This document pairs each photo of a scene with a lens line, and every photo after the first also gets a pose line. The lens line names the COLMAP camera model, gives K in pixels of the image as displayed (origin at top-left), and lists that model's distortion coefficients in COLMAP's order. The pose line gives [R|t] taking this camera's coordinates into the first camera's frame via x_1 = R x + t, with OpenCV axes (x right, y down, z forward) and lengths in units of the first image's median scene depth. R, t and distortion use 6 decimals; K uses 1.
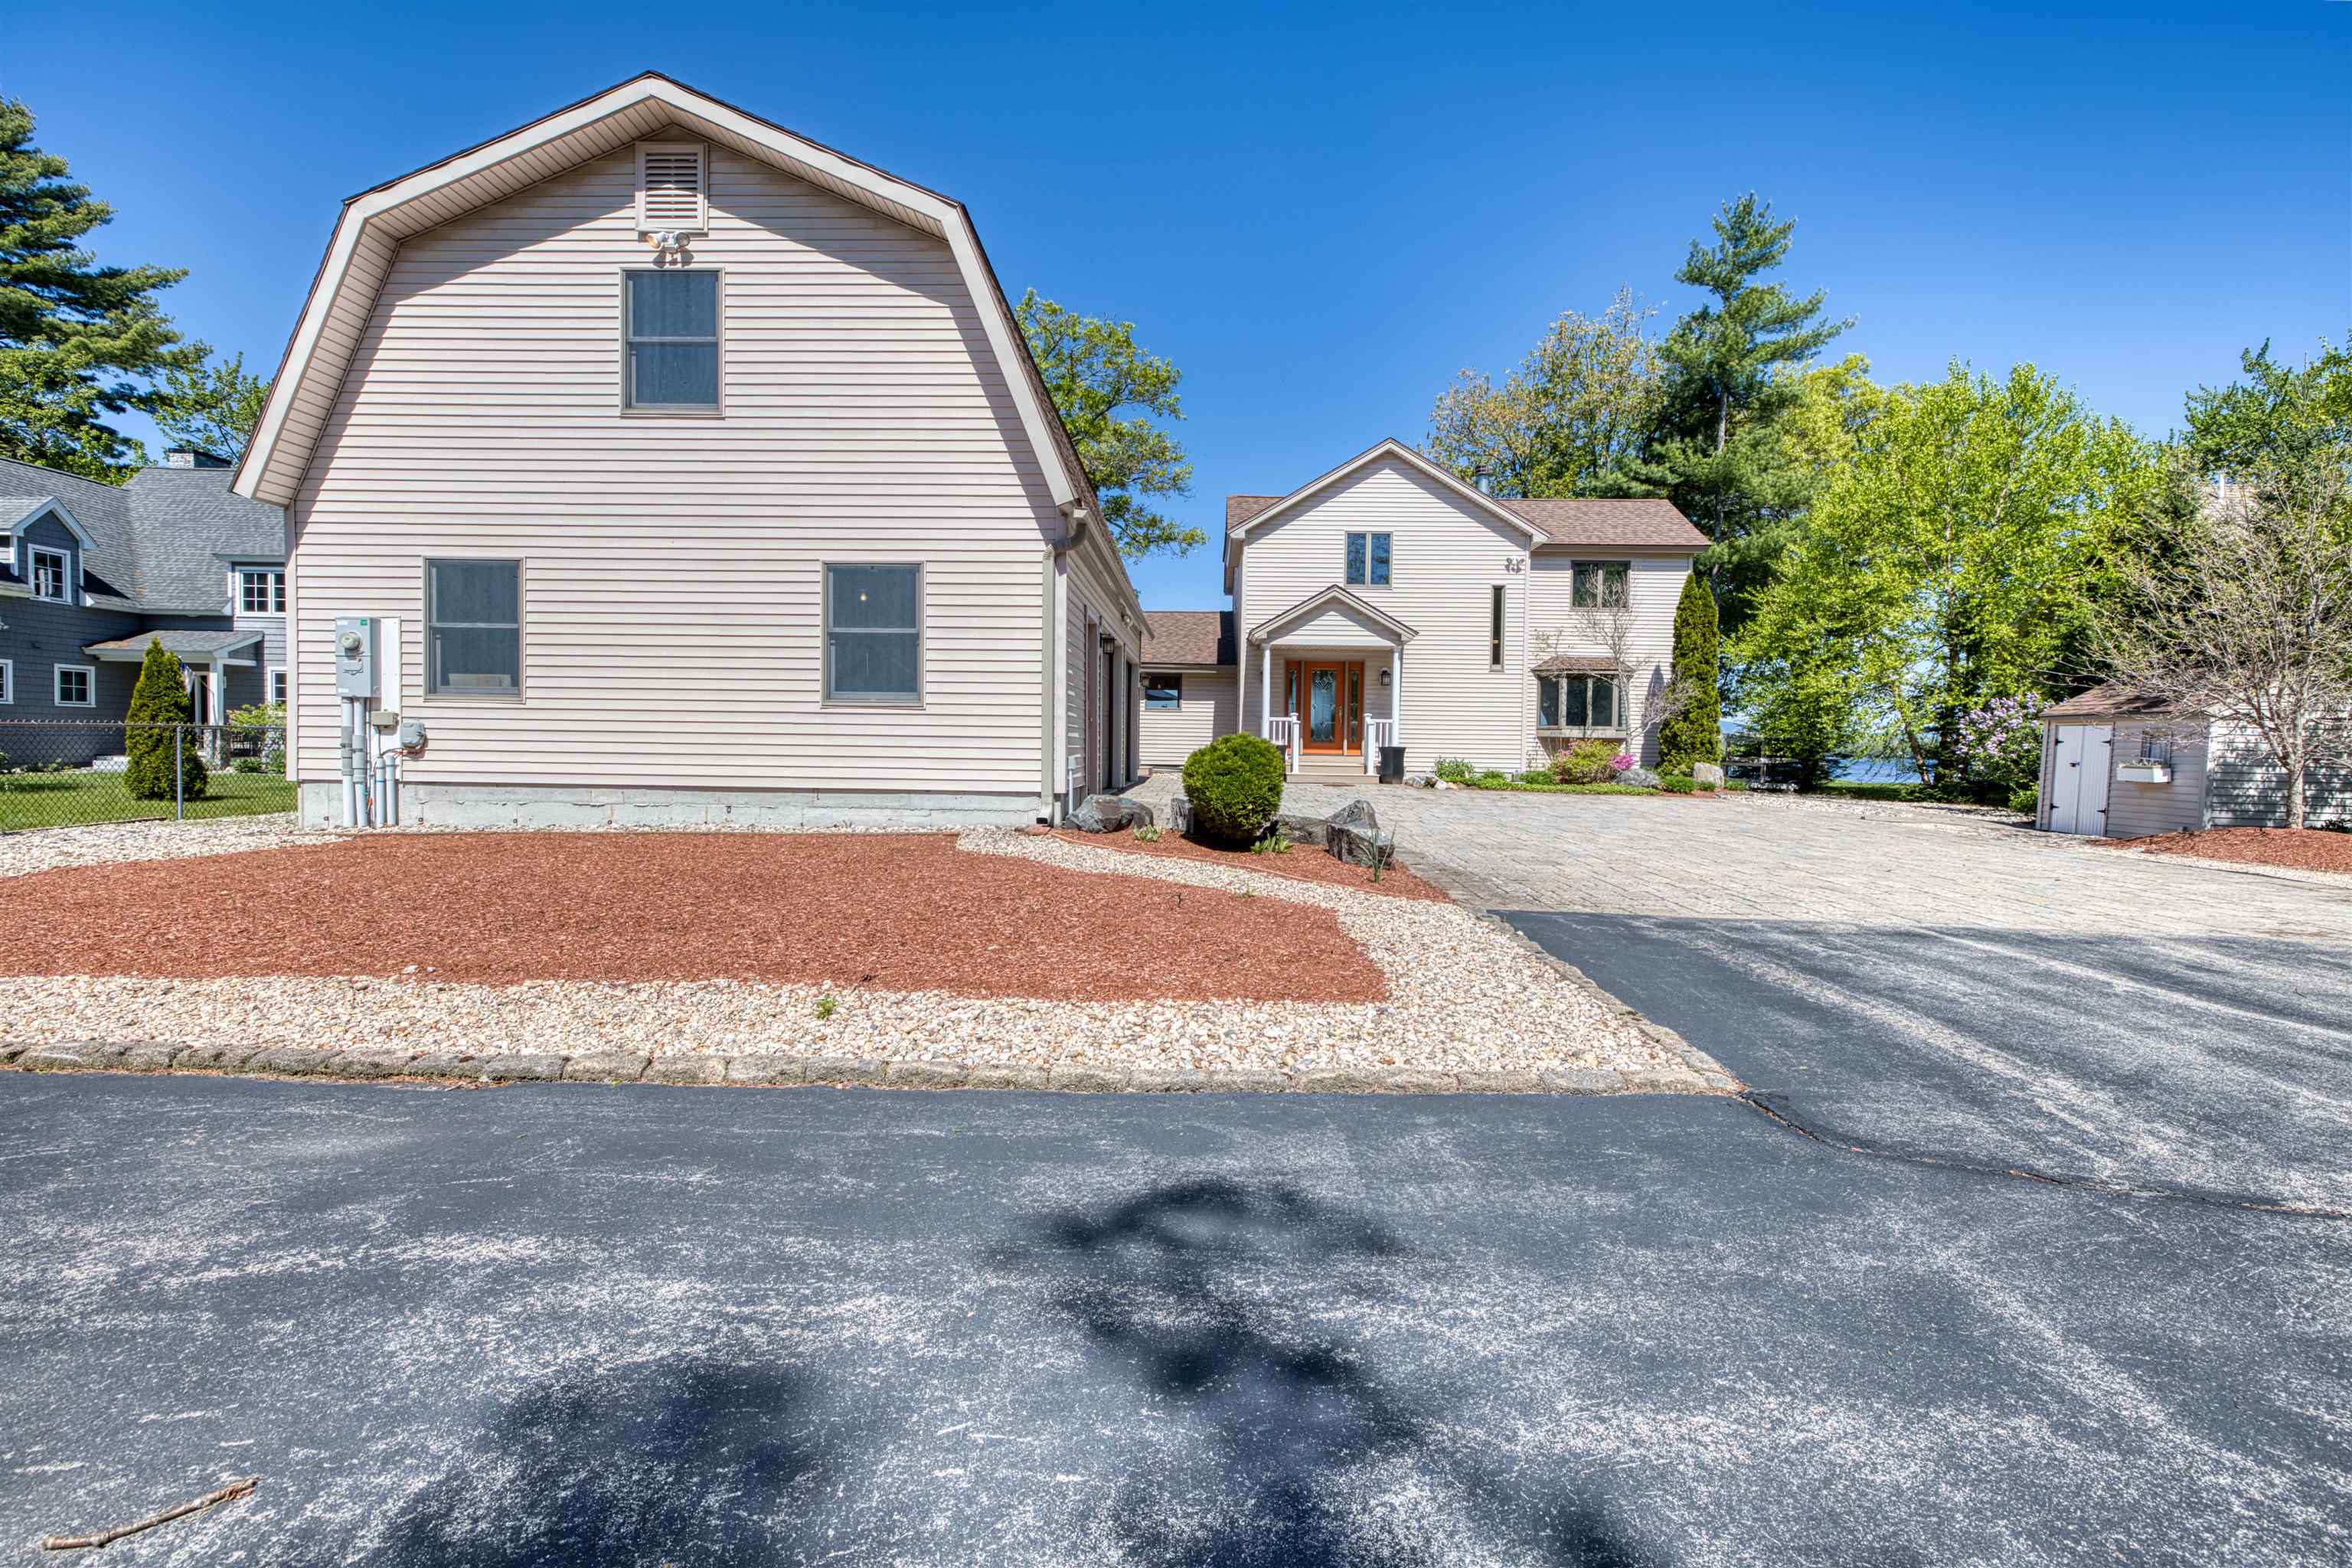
lens RADIAL K [[1009.2, 0, 1181.4], [0, 1009.2, 776.9], [0, 0, 1]] dist [-0.001749, 0.002215]
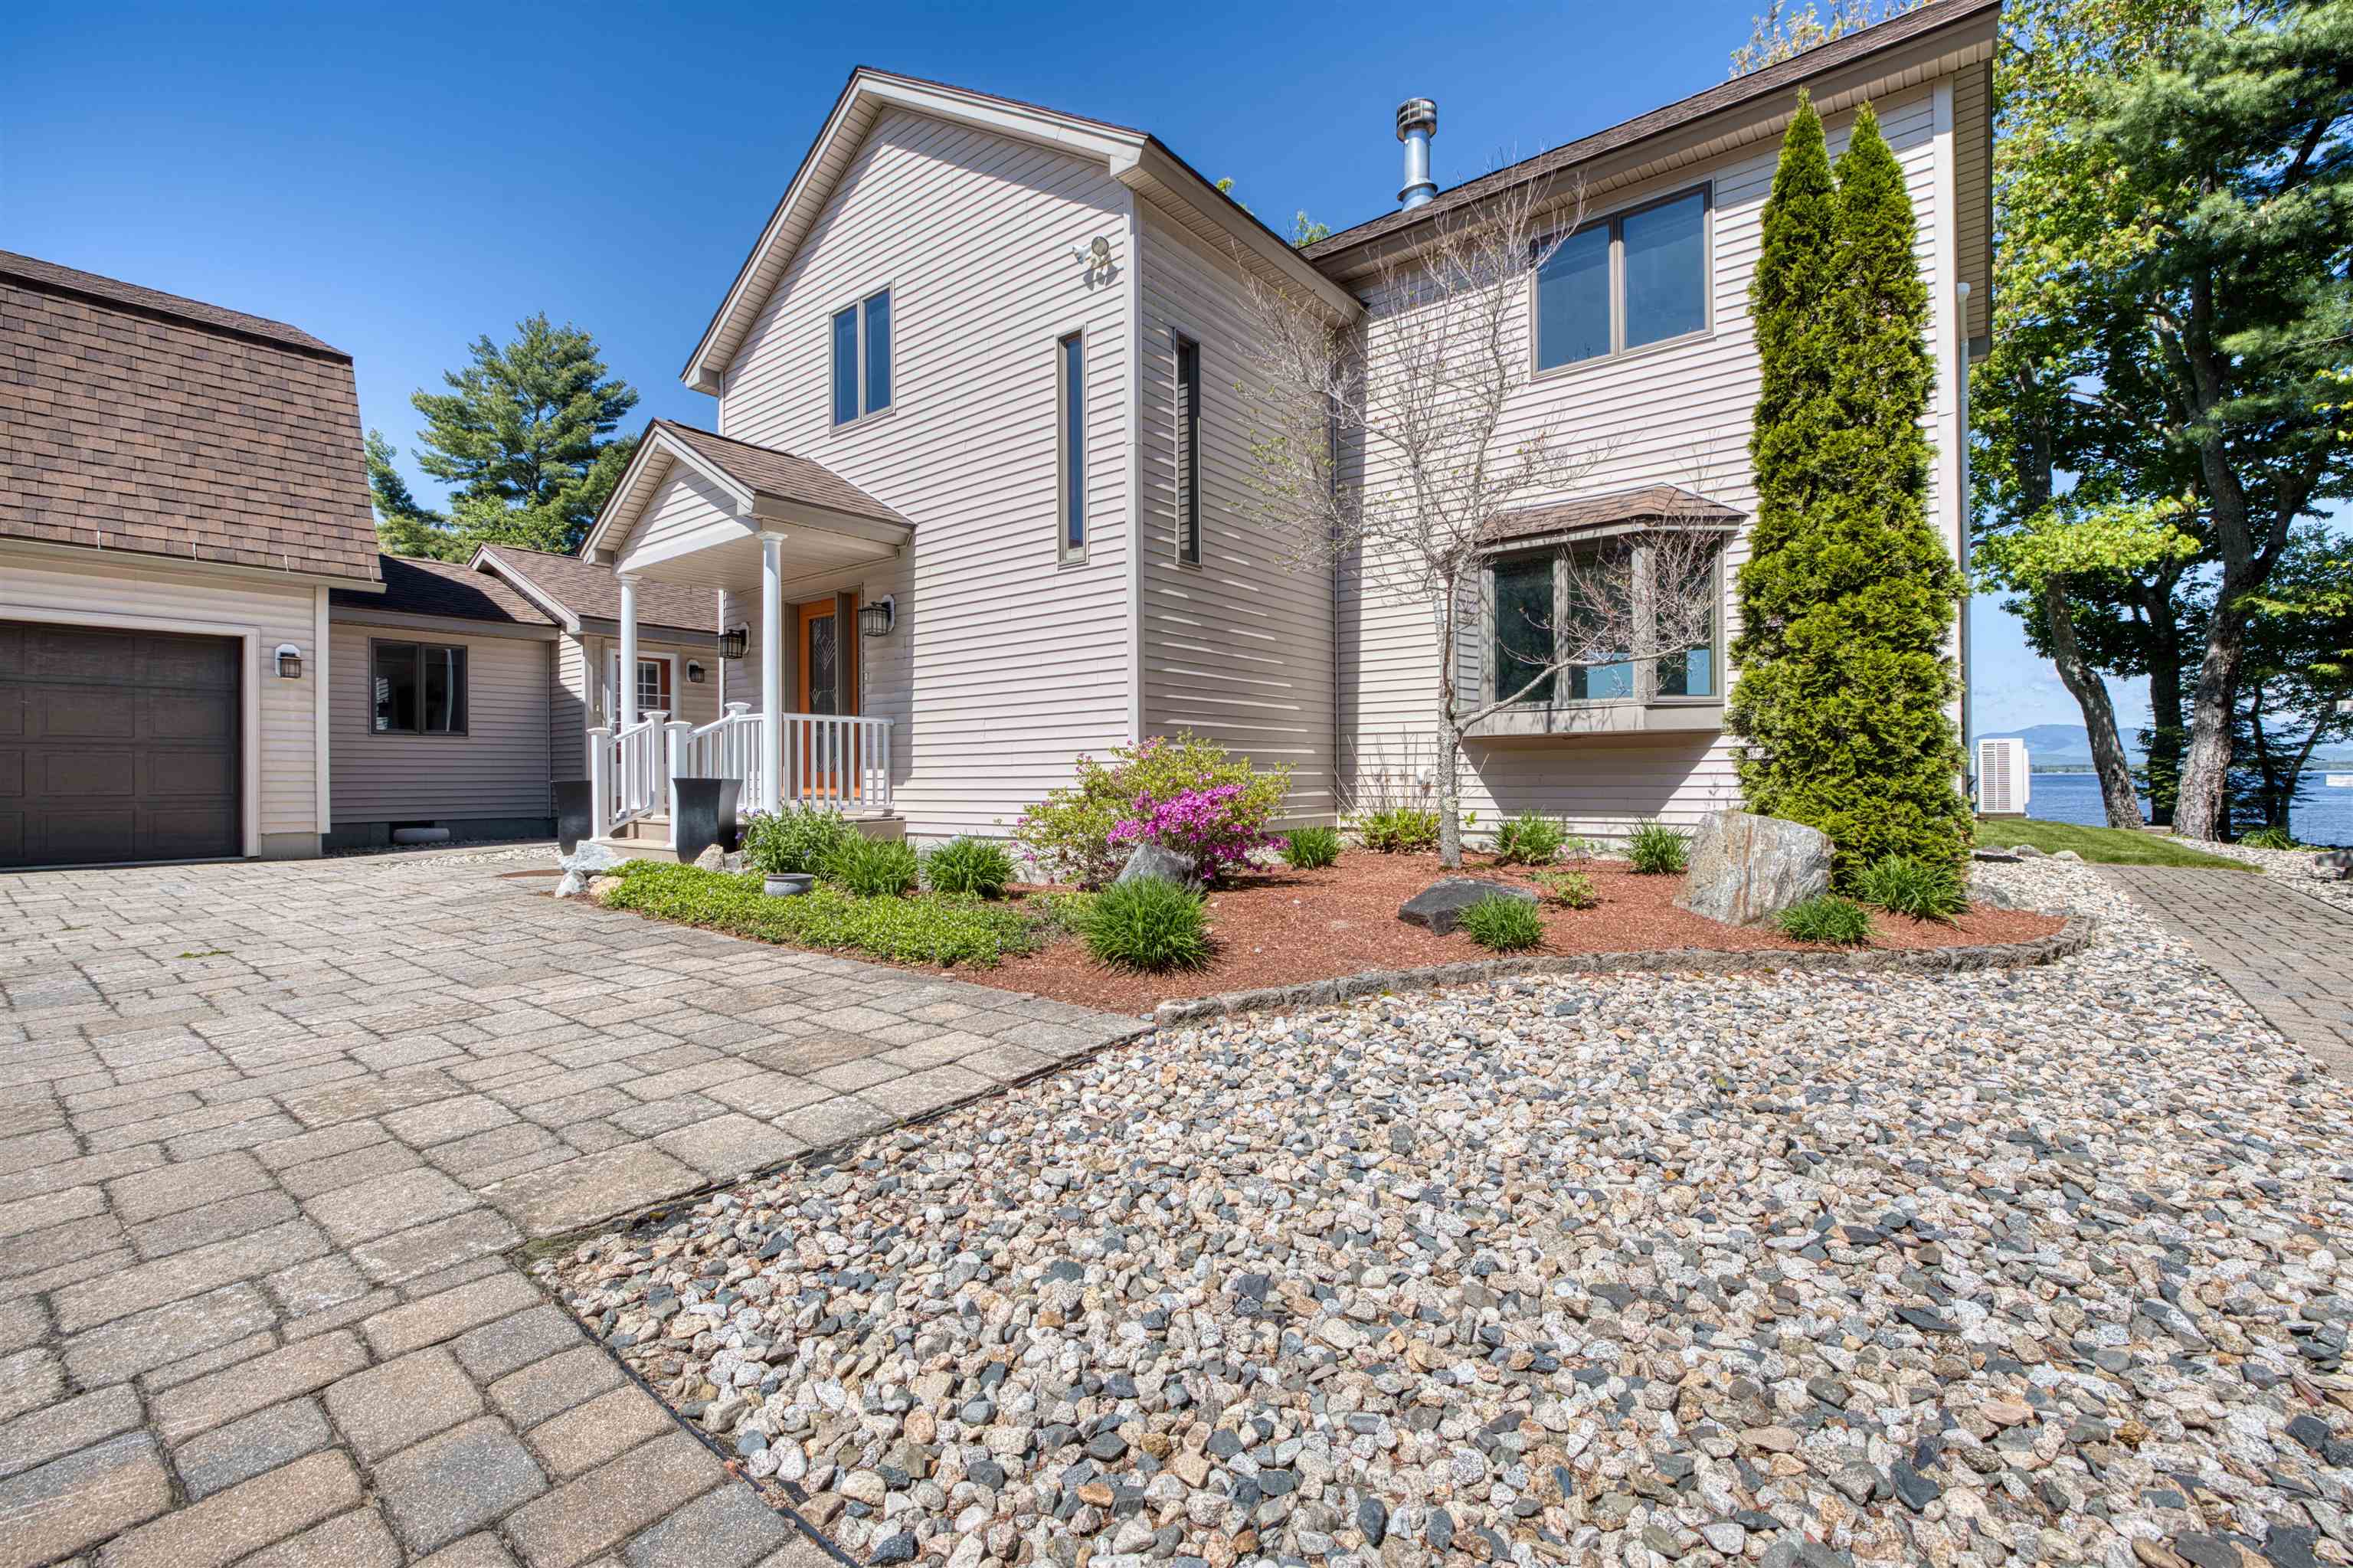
lens RADIAL K [[1009.6, 0, 1167.8], [0, 1009.6, 790.8], [0, 0, 1]] dist [-0.001749, 0.002215]
pose [[0.802992, -0.024084, -0.595503, 0.498649], [0.000339, 0.999201, -0.039954, -0.008680], [0.595990, 0.031881, 0.802359, 0.657408]]
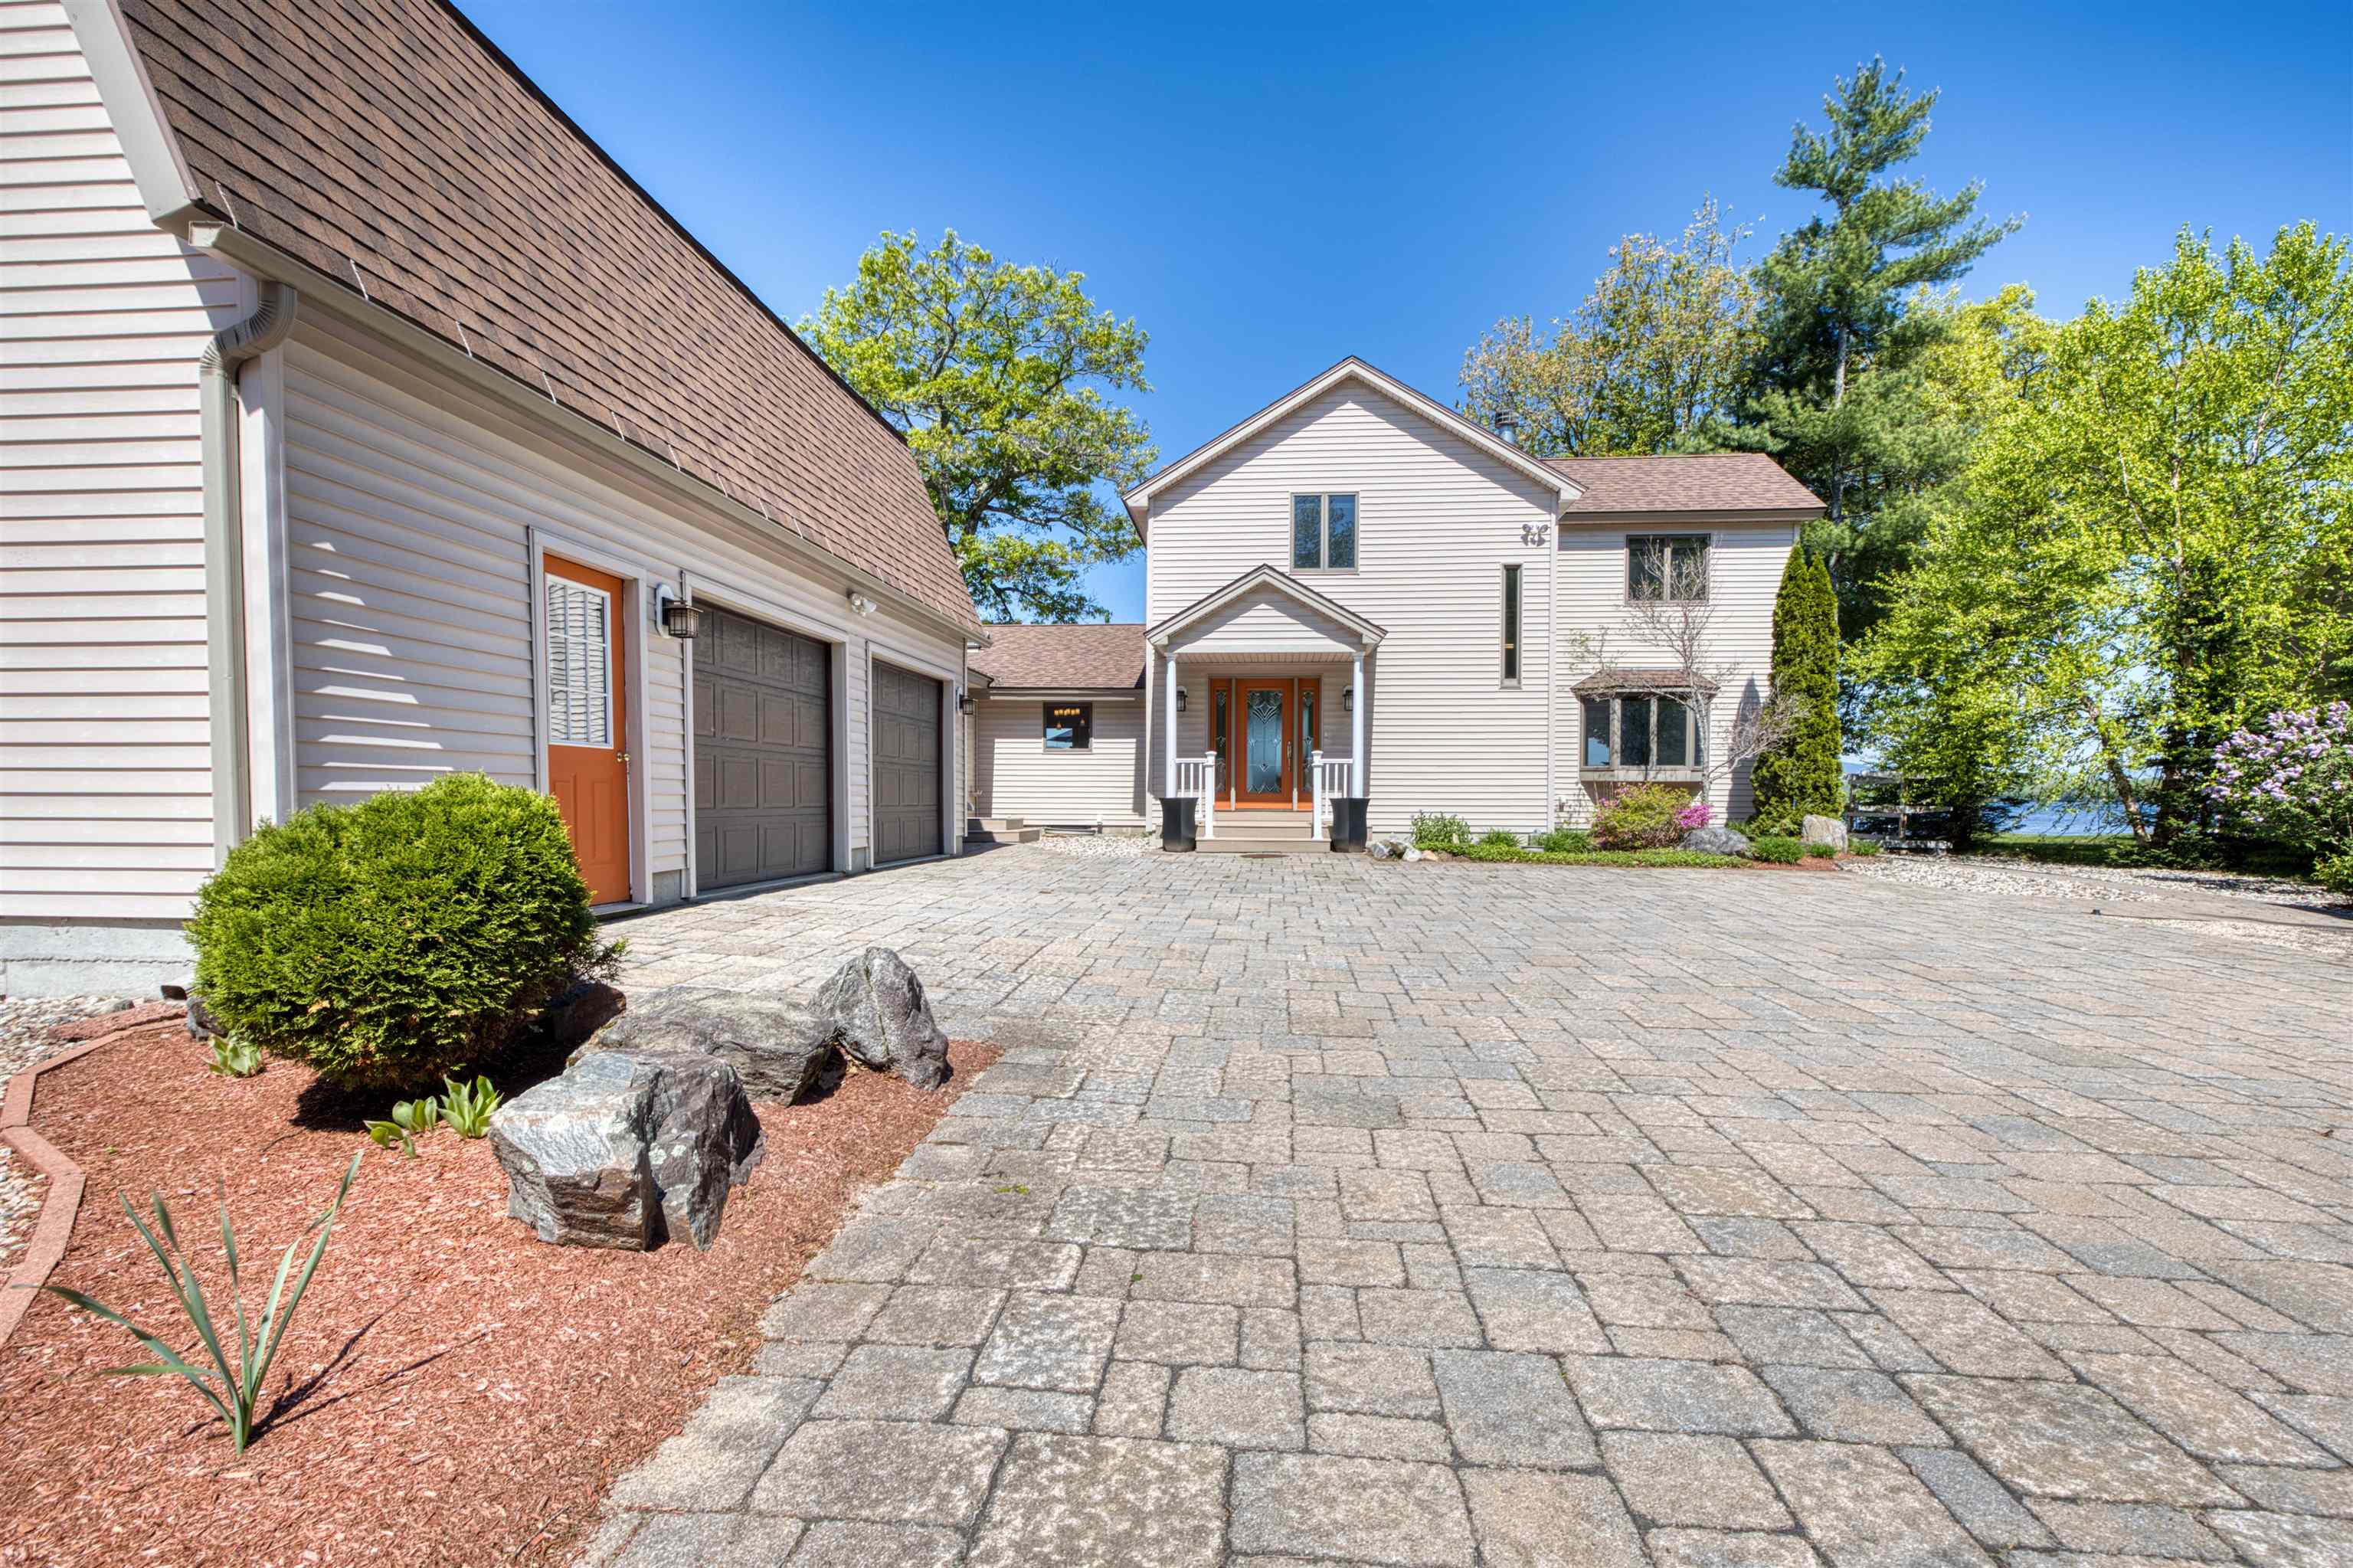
lens RADIAL K [[1097.4, 0, 1179.6], [0, 1097.4, 832.0], [0, 0, 1]] dist [0.000048, 0.000851]
pose [[0.998570, -0.010921, -0.052340, 0.110188], [0.010973, 0.999940, 0.000698, -0.007314], [0.052329, -0.001272, 0.998629, 0.207071]]
